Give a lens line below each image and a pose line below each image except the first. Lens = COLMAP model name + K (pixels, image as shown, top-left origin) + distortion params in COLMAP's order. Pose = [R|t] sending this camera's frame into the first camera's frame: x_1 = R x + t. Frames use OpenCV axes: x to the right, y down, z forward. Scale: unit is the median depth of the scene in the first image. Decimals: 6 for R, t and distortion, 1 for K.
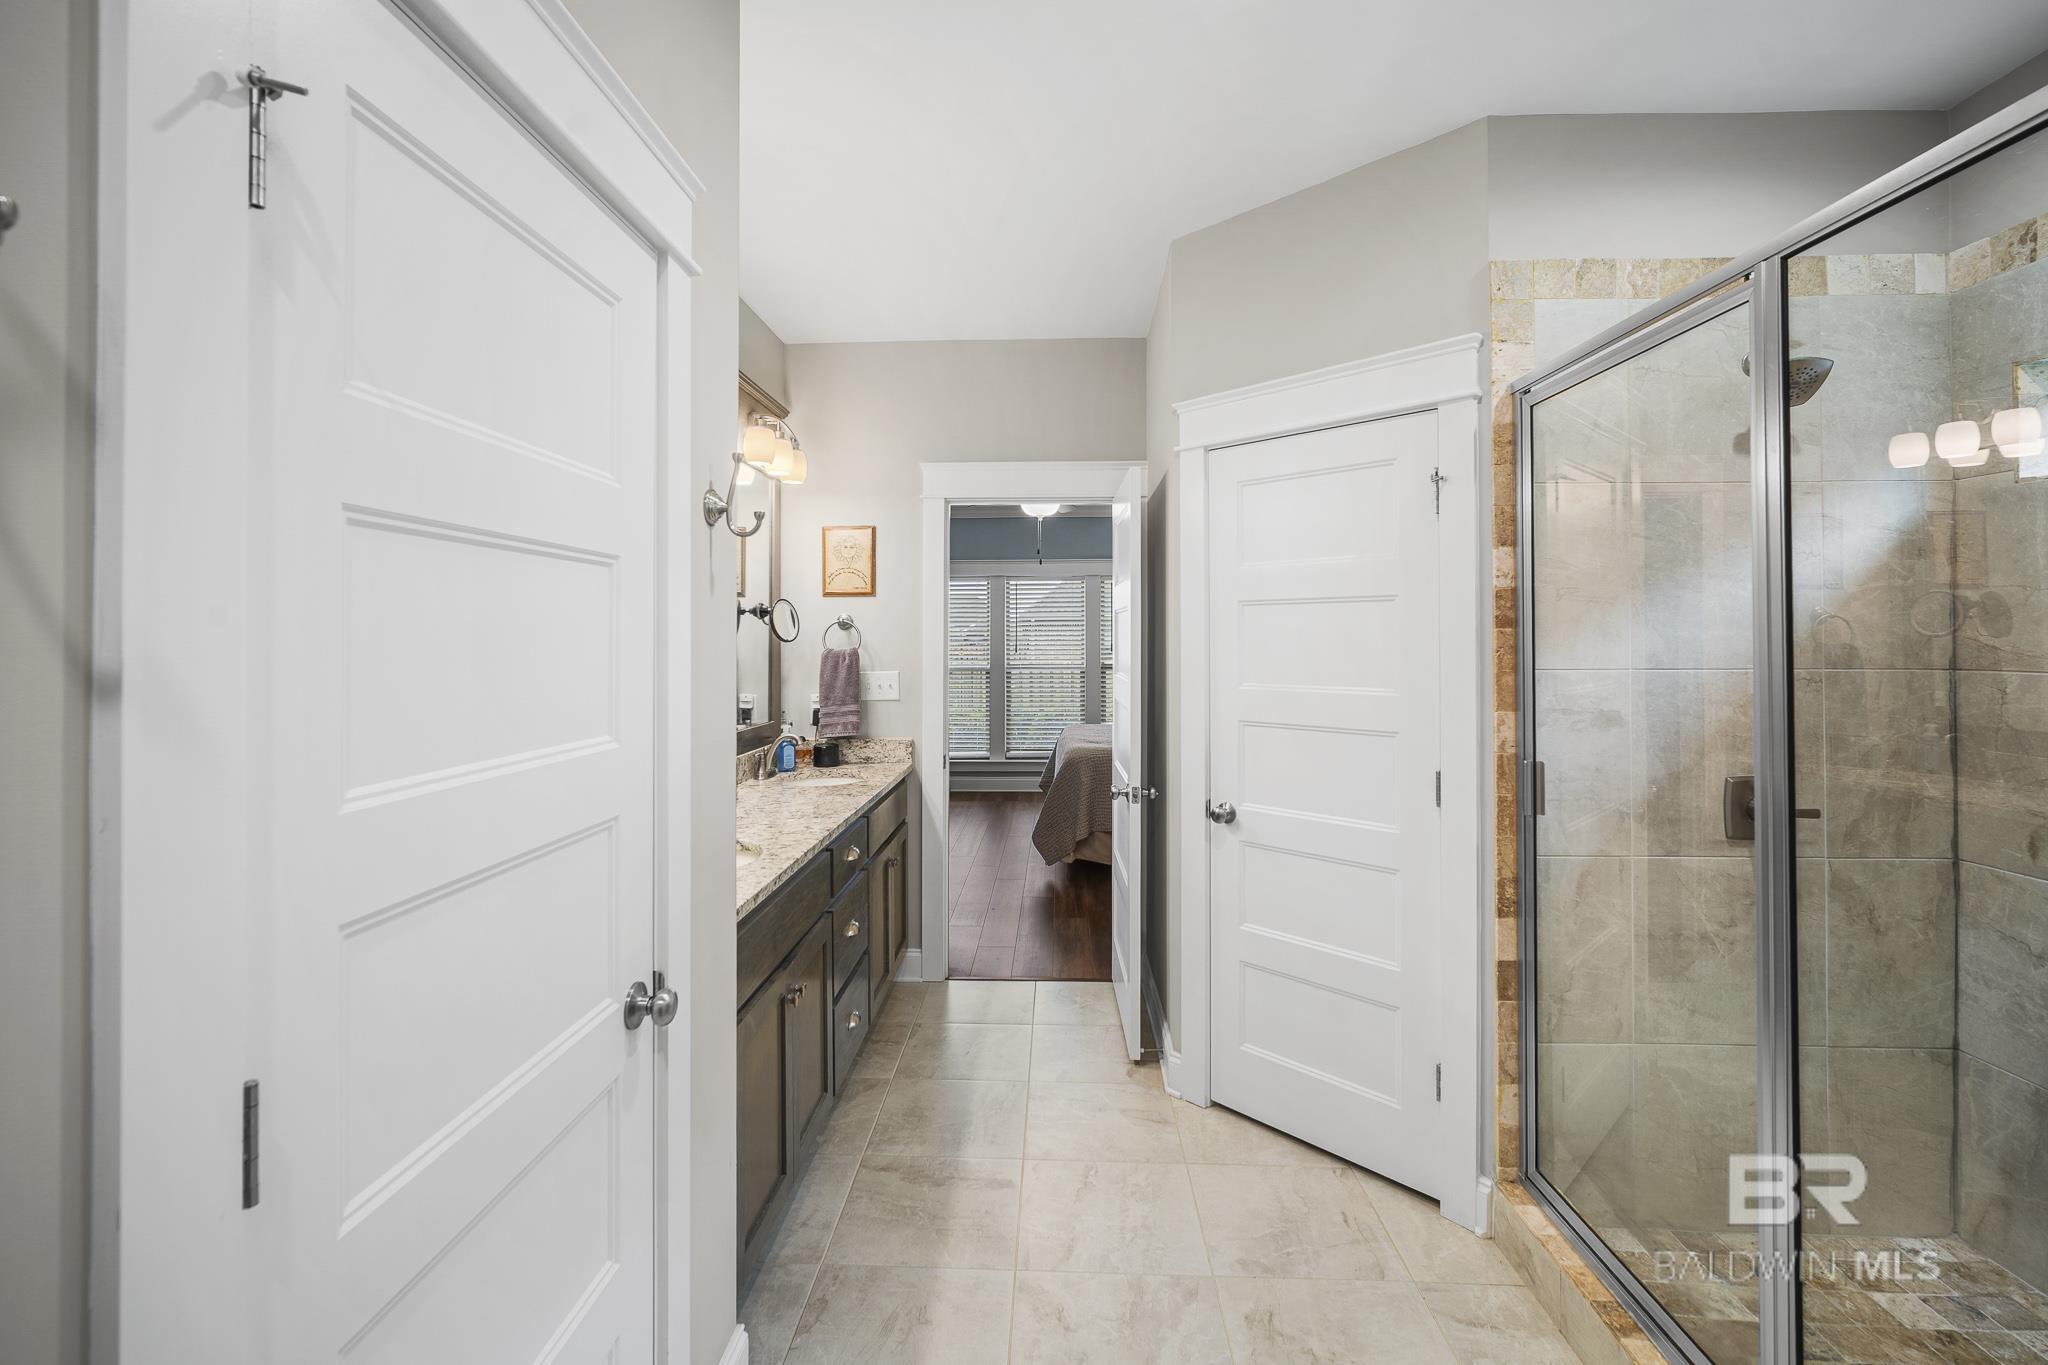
lens RADIAL K [[931.7, 0, 1021.2], [0, 931.7, 617.5], [0, 0, 1]] dist [-0.000982, 0.000282]
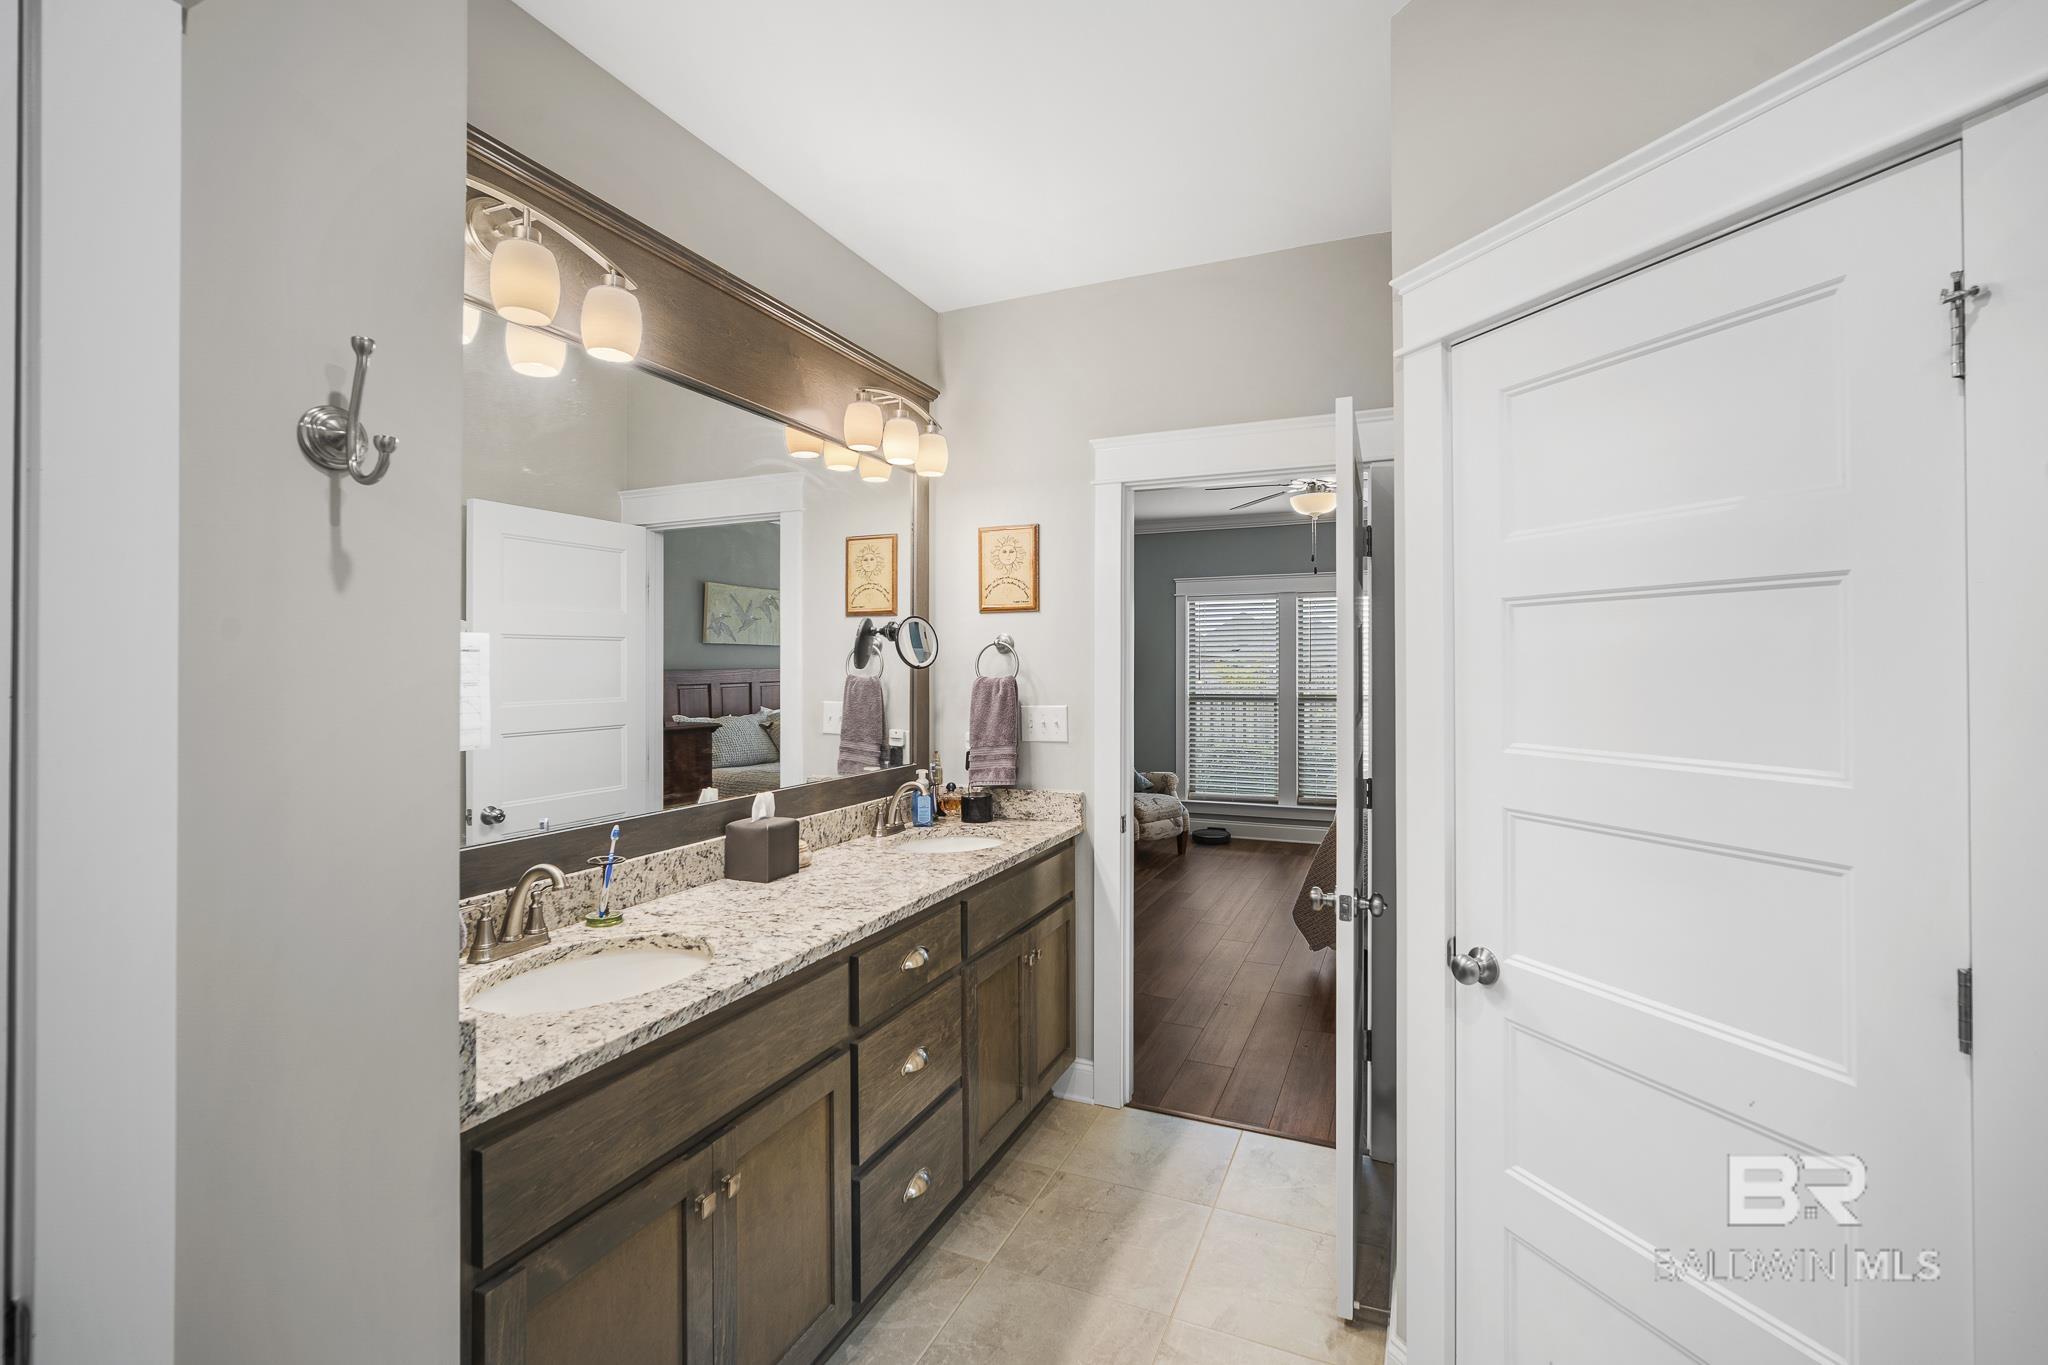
lens RADIAL K [[904.0, 0, 1030.1], [0, 904.0, 649.6], [0, 0, 1]] dist [-0.006847, 0.005348]
pose [[0.931063, -0.005017, -0.364824, 0.121697], [0.007266, 0.999962, 0.004790, 0.006050], [0.364786, -0.007111, 0.931064, 0.278439]]
